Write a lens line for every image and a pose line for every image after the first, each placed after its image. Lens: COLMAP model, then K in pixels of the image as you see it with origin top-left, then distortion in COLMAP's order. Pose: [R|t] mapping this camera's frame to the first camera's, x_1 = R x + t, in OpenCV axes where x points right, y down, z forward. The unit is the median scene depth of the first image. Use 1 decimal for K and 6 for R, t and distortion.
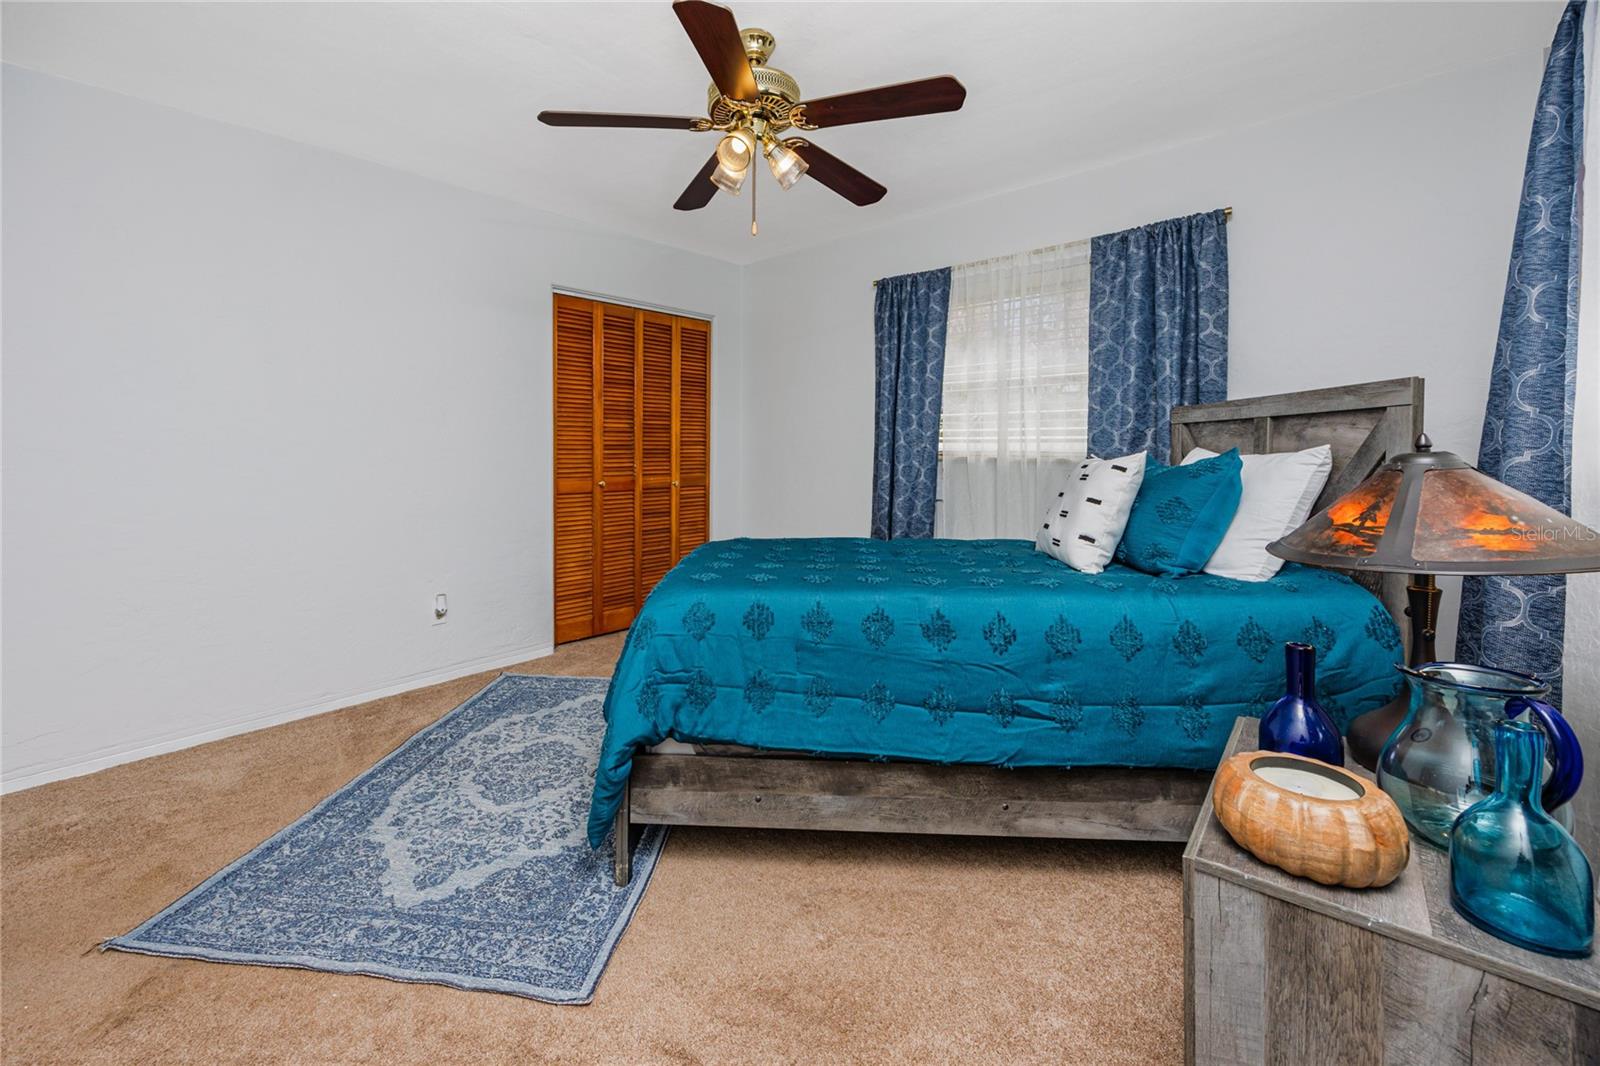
lens RADIAL K [[629.5, 0, 815.9], [0, 629.5, 451.6], [0, 0, 1]] dist [-0.033991, 0.000051]
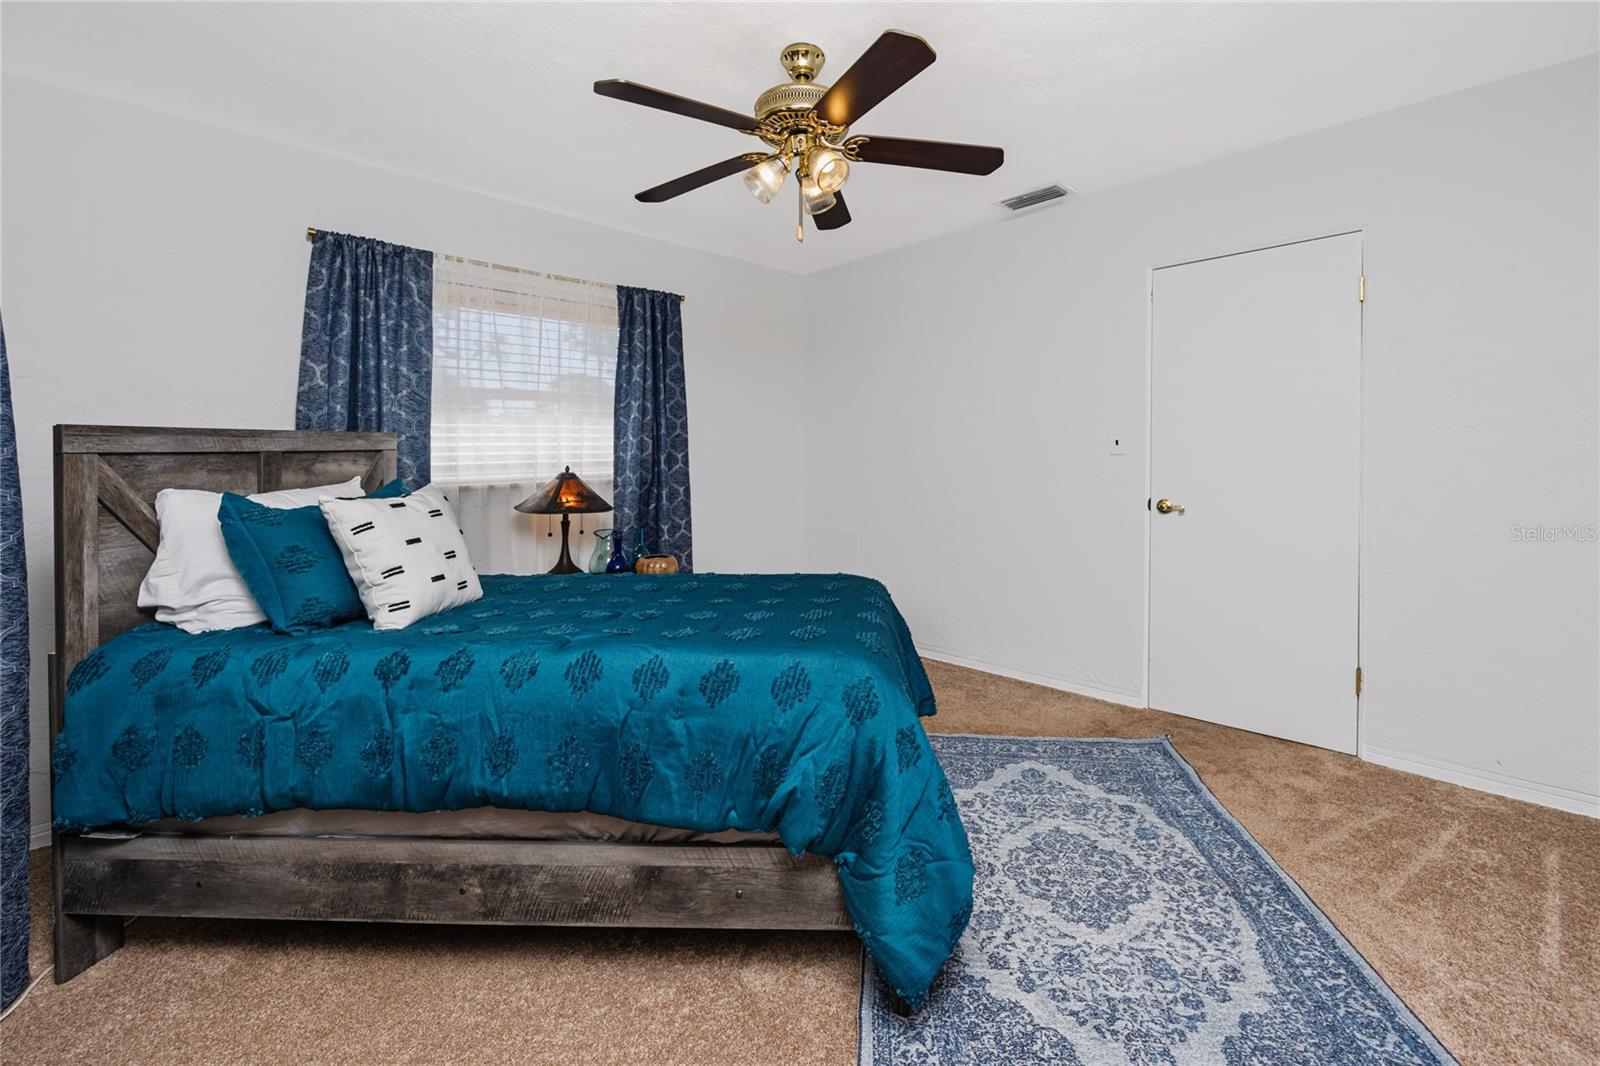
lens RADIAL K [[629.5, 0, 815.9], [0, 629.5, 451.6], [0, 0, 1]] dist [-0.033991, 0.000051]
pose [[-0.995749, 0.024273, 0.088851, -0.231816], [0.026395, 0.999392, 0.022788, -0.059499], [-0.088244, 0.025036, -0.995784, 1.979623]]
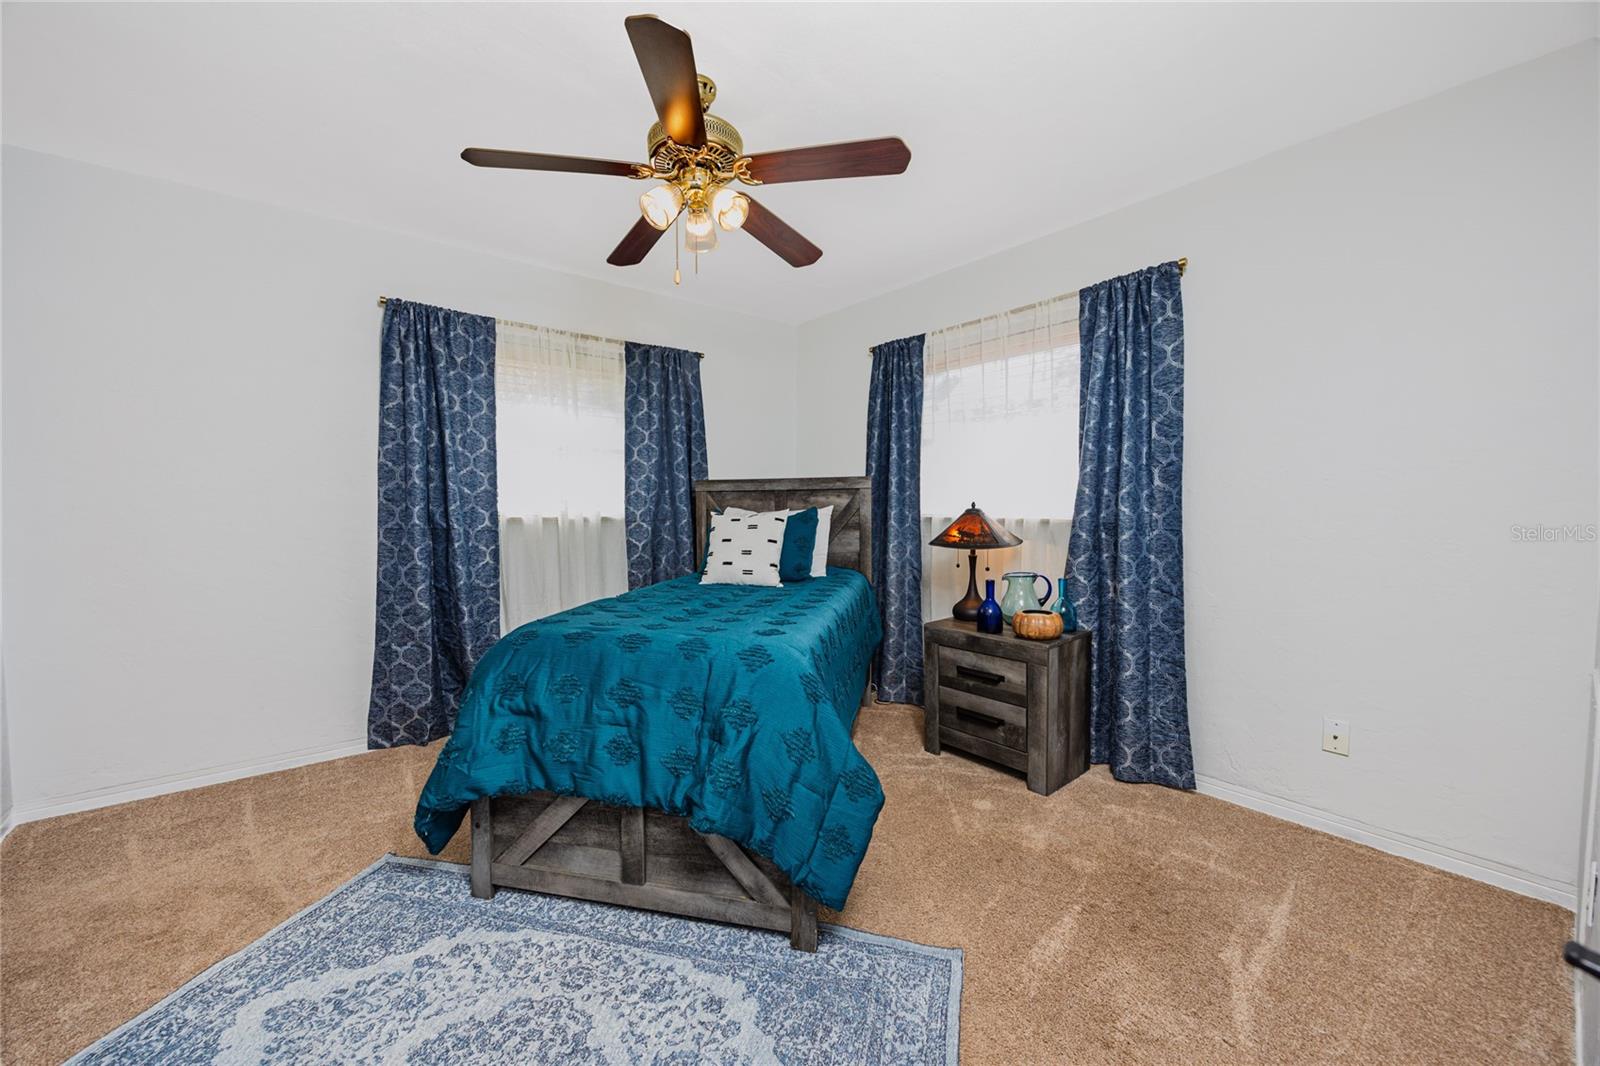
lens RADIAL K [[601.6, 0, 791.7], [0, 601.6, 504.7], [0, 0, 1]] dist [-0.025931, 0.000036]
pose [[0.183631, 0.016835, 0.982851, -1.026448], [0.018247, 0.999623, -0.020532, 0.021889], [-0.982826, 0.021705, 0.183255, 0.701006]]
